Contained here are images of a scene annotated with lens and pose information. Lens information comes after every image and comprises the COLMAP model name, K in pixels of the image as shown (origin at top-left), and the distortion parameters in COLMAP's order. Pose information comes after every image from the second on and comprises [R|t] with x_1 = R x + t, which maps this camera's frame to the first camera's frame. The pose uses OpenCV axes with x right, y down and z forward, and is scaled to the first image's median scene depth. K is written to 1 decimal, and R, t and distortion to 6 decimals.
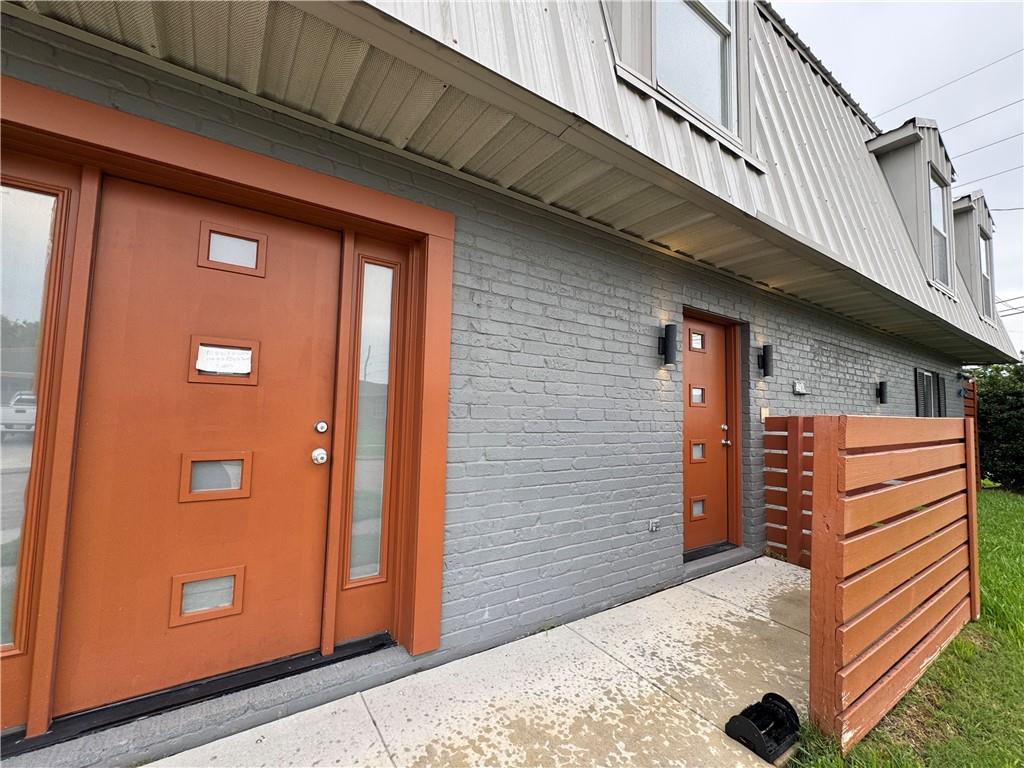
lens RADIAL K [[439.7, 0, 512.0], [0, 439.7, 384.0], [0, 0, 1]] dist [0.000380, 0.000663]
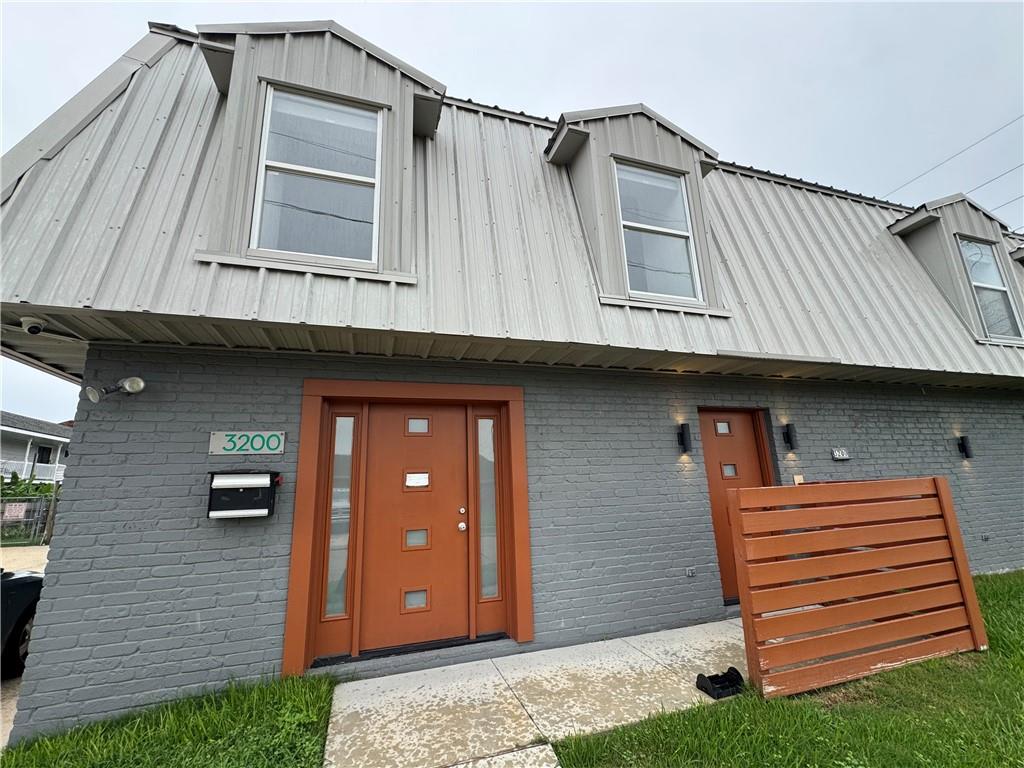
lens RADIAL K [[439.7, 0, 512.0], [0, 439.7, 384.0], [0, 0, 1]] dist [0.000380, 0.000663]
pose [[0.956938, -0.123942, -0.262505, 0.303606], [0.080132, 0.981919, -0.171504, -0.086083], [0.279015, 0.143084, 0.949567, -0.735449]]
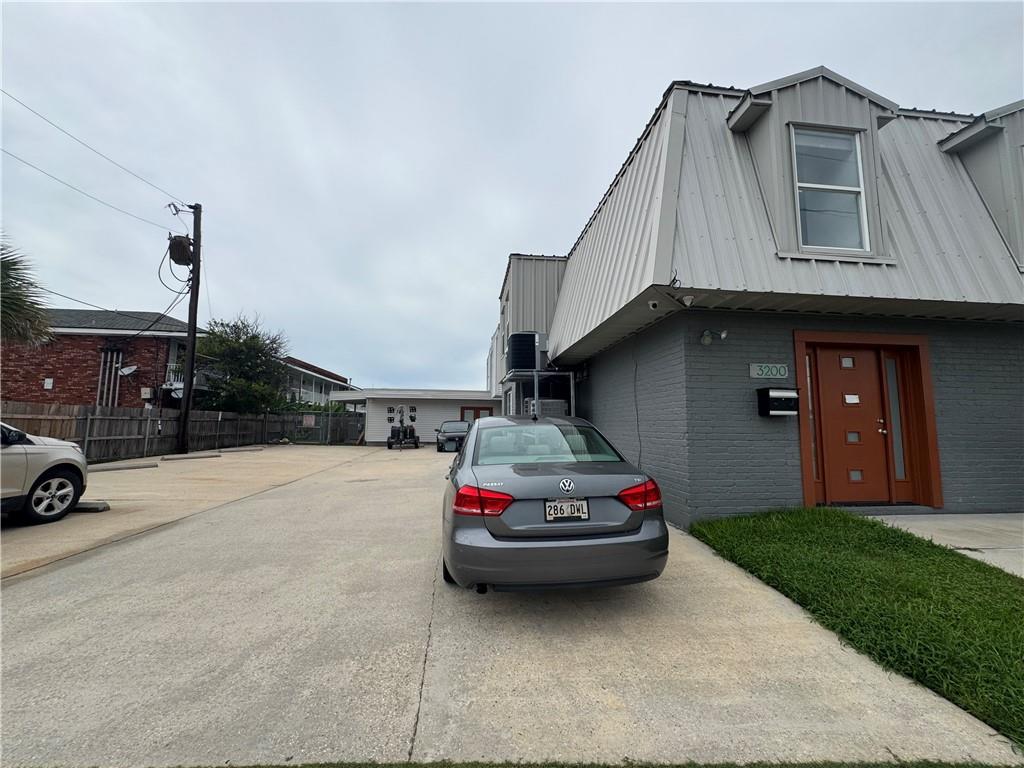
lens RADIAL K [[412.4, 0, 511.7], [0, 412.4, 382.6], [0, 0, 1]] dist [0.002062, -0.000043]
pose [[0.886128, -0.063416, -0.459082, -1.150653], [0.045248, 0.997700, -0.050480, -0.104760], [0.461227, 0.023959, 0.886959, -2.132766]]
